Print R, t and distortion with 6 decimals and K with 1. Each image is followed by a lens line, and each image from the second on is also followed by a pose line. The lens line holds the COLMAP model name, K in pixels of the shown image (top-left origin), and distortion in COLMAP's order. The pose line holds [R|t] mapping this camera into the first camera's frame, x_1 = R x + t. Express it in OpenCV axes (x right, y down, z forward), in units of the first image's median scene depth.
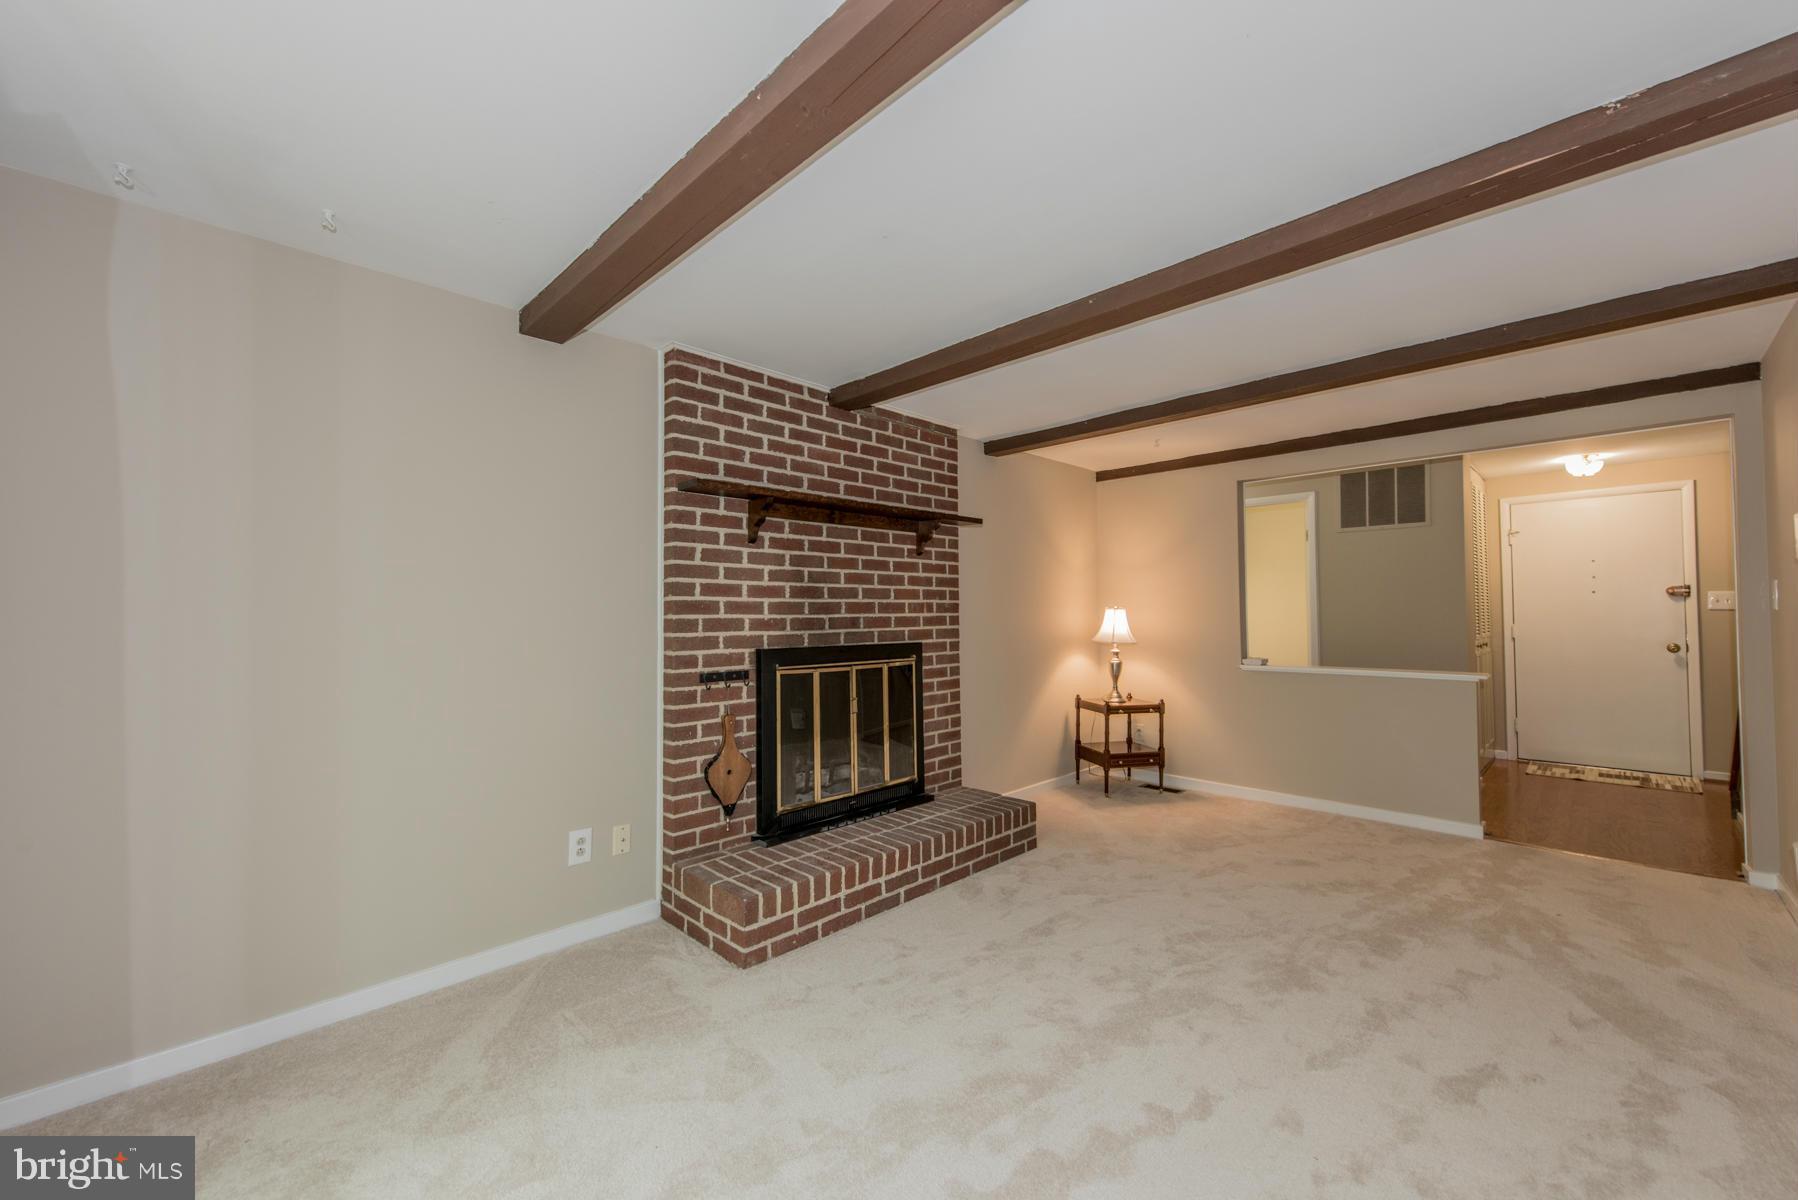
lens RADIAL K [[702.2, 0, 904.2], [0, 702.2, 603.2], [0, 0, 1]] dist [0.010154, -0.000347]
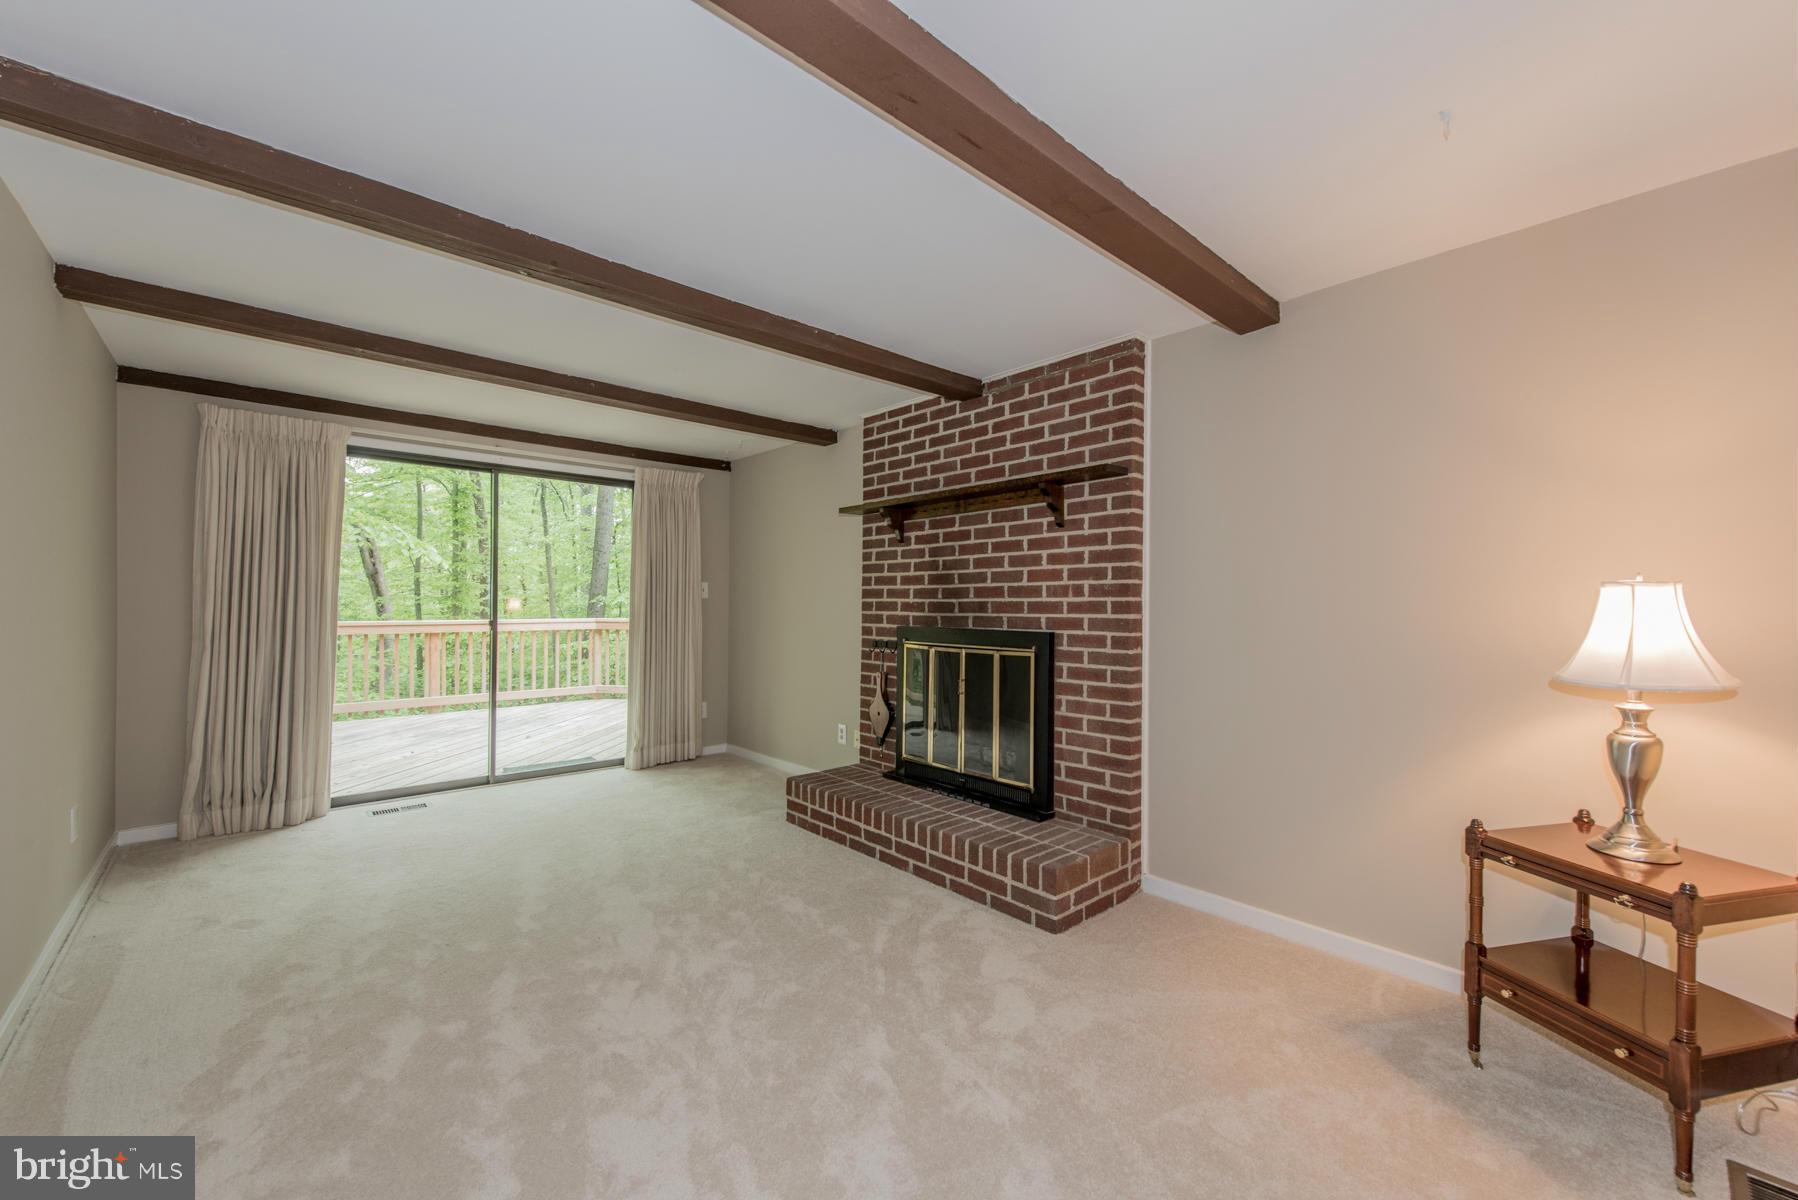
lens RADIAL K [[702.2, 0, 904.2], [0, 702.2, 603.2], [0, 0, 1]] dist [0.010154, -0.000347]
pose [[-0.047306, 0.008107, -0.998848, 0.954959], [0.015186, 0.999857, 0.007396, 0.013398], [0.998765, -0.014818, -0.047423, 0.956522]]
